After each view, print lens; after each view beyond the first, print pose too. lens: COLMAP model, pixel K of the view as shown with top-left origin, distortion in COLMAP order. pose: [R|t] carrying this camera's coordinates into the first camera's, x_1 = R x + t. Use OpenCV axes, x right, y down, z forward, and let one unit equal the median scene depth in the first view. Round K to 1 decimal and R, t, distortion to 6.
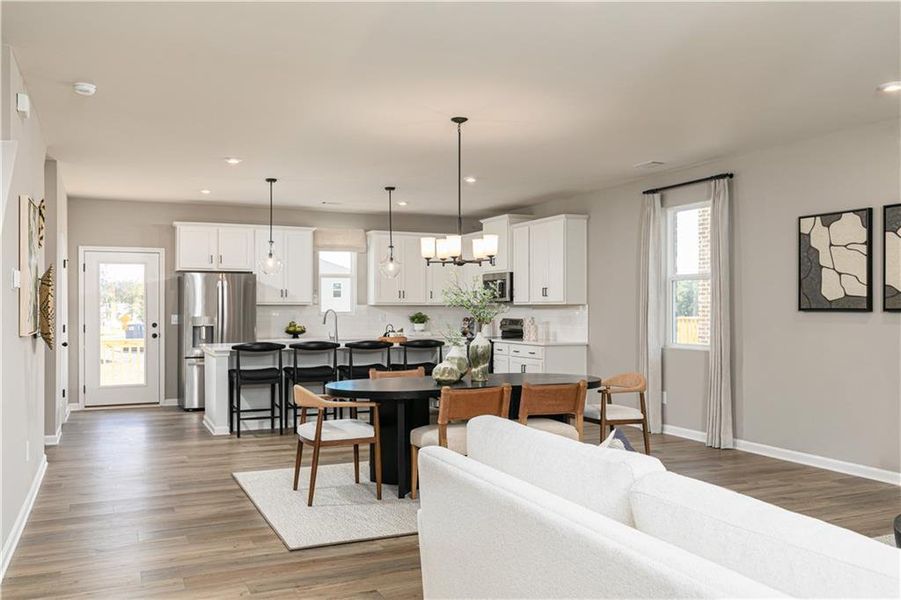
lens RADIAL K [[745.0, 0, 450.5], [0, 745.0, 300.0], [0, 0, 1]] dist [0.000313, 0.002411]
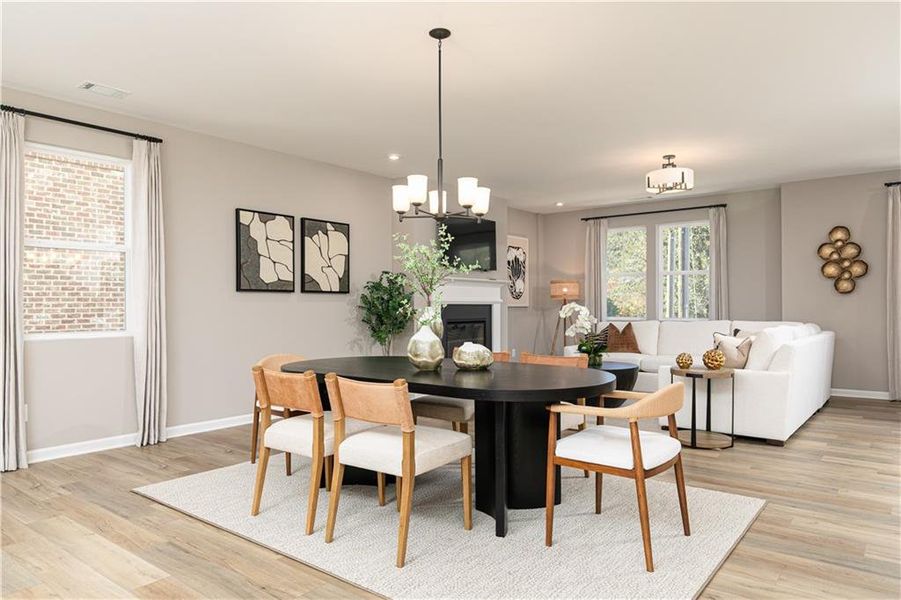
lens RADIAL K [[593.4, 0, 451.7], [0, 593.4, 304.0], [0, 0, 1]] dist [-0.001734, 0.000017]
pose [[-0.452245, 0.005782, 0.891875, -0.303842], [-0.005079, 0.999946, -0.009058, 0.025503], [-0.891879, -0.008626, -0.452192, 0.707907]]
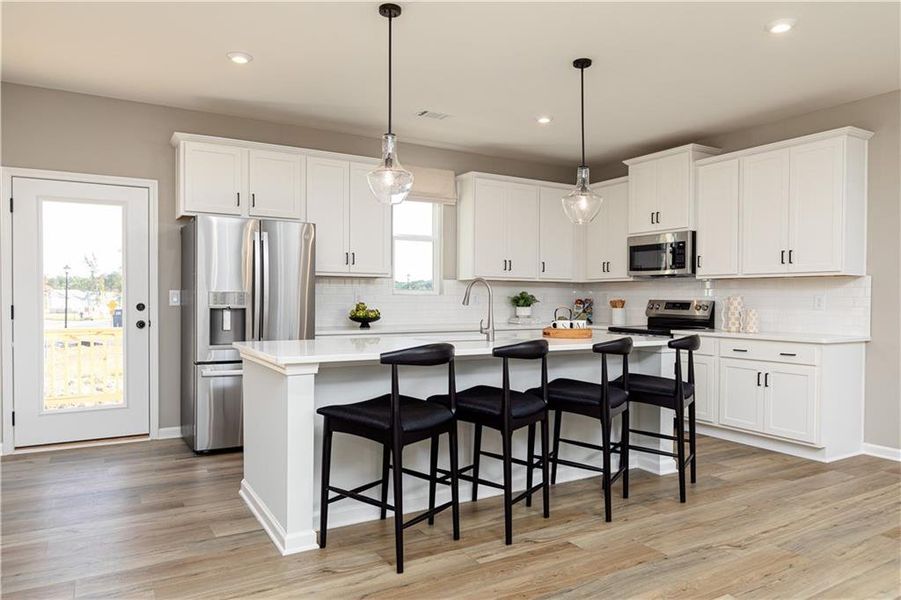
lens RADIAL K [[593.4, 0, 451.7], [0, 593.4, 304.0], [0, 0, 1]] dist [-0.001734, 0.000017]
pose [[0.994481, 0.004625, 0.104818, -0.198373], [-0.006922, 0.999744, 0.021564, 0.019351], [-0.104692, -0.022171, 0.994258, 0.499173]]
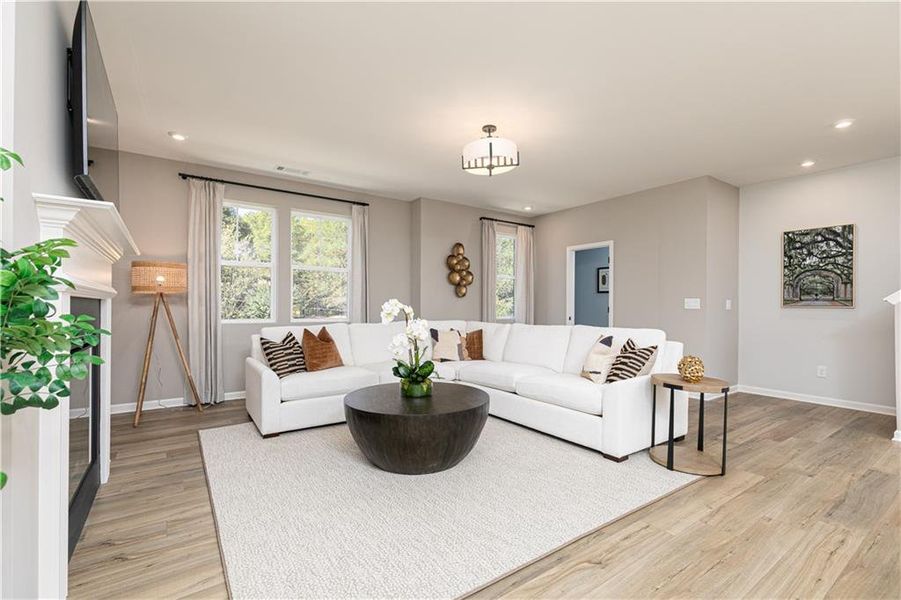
lens RADIAL K [[403.2, 0, 450.8], [0, 403.2, 303.8], [0, 0, 1]] dist [0.003885, 0.000533]
pose [[-0.984506, -0.006315, -0.175237, 0.251142], [-0.003938, 0.999896, -0.013907, 0.023304], [0.175306, -0.013001, -0.984428, 0.563828]]
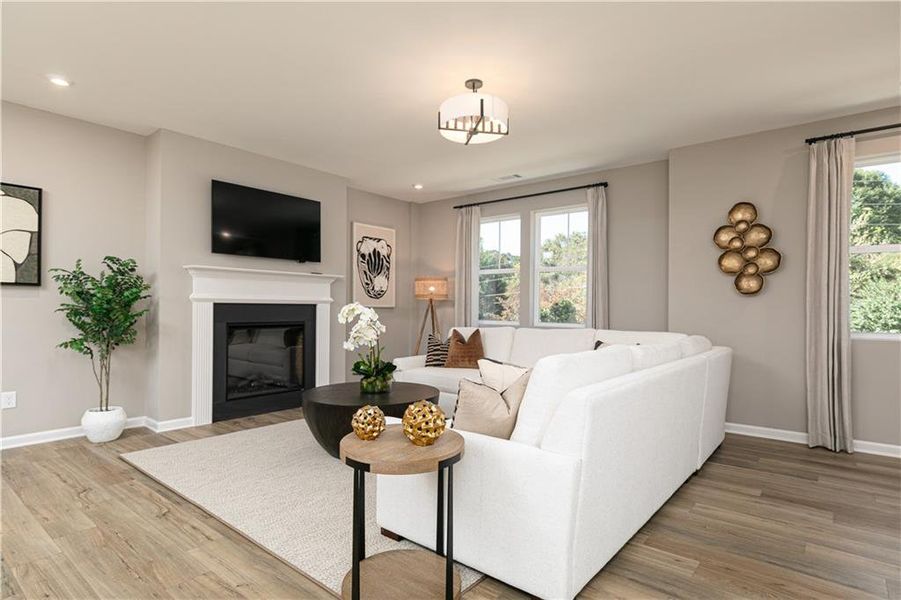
lens RADIAL K [[480.0, 0, 450.5], [0, 480.0, 300.0], [0, 0, 1]] dist [0.003606, 0.000579]
pose [[-0.431068, 0.009253, 0.902272, -0.145363], [-0.017574, 0.999672, -0.018648, 0.020944], [-0.902148, -0.023895, -0.430764, 0.374362]]
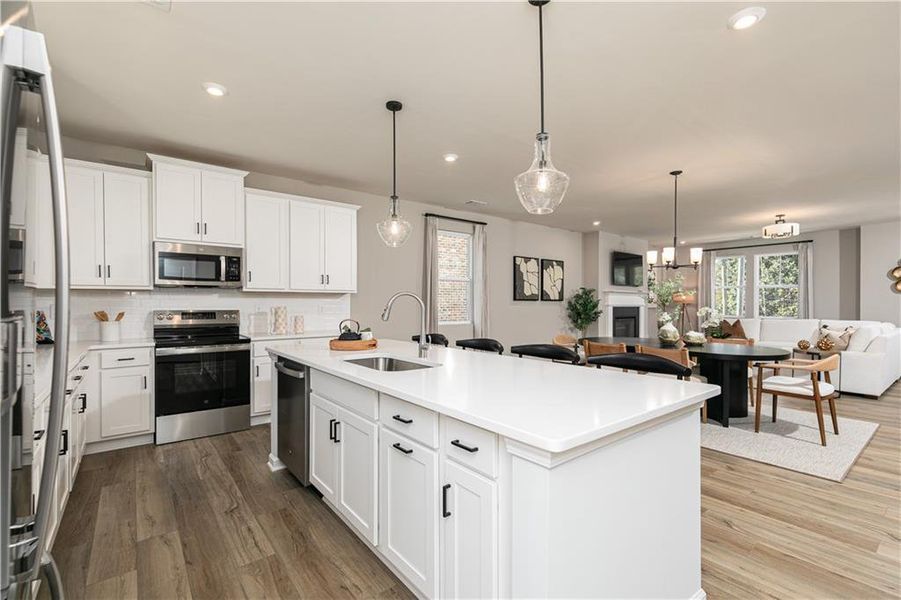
lens RADIAL K [[403.2, 0, 450.8], [0, 403.2, 303.8], [0, 0, 1]] dist [0.003885, 0.000533]
pose [[-0.229857, -0.001608, 0.973223, -0.381663], [-0.012078, 0.999926, -0.001201, 0.017661], [-0.973149, -0.012030, -0.229860, 0.911746]]
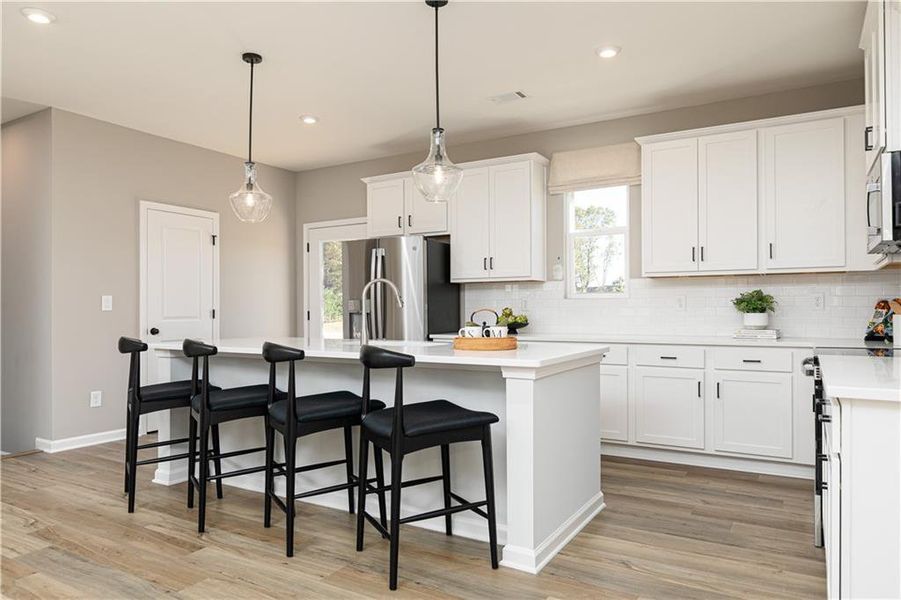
lens RADIAL K [[593.4, 0, 451.7], [0, 593.4, 304.0], [0, 0, 1]] dist [-0.001734, 0.000017]
pose [[0.571329, -0.008959, -0.820672, 0.185789], [0.013892, 0.999903, -0.001244, 0.027116], [0.820603, -0.010690, 0.571398, 0.712877]]
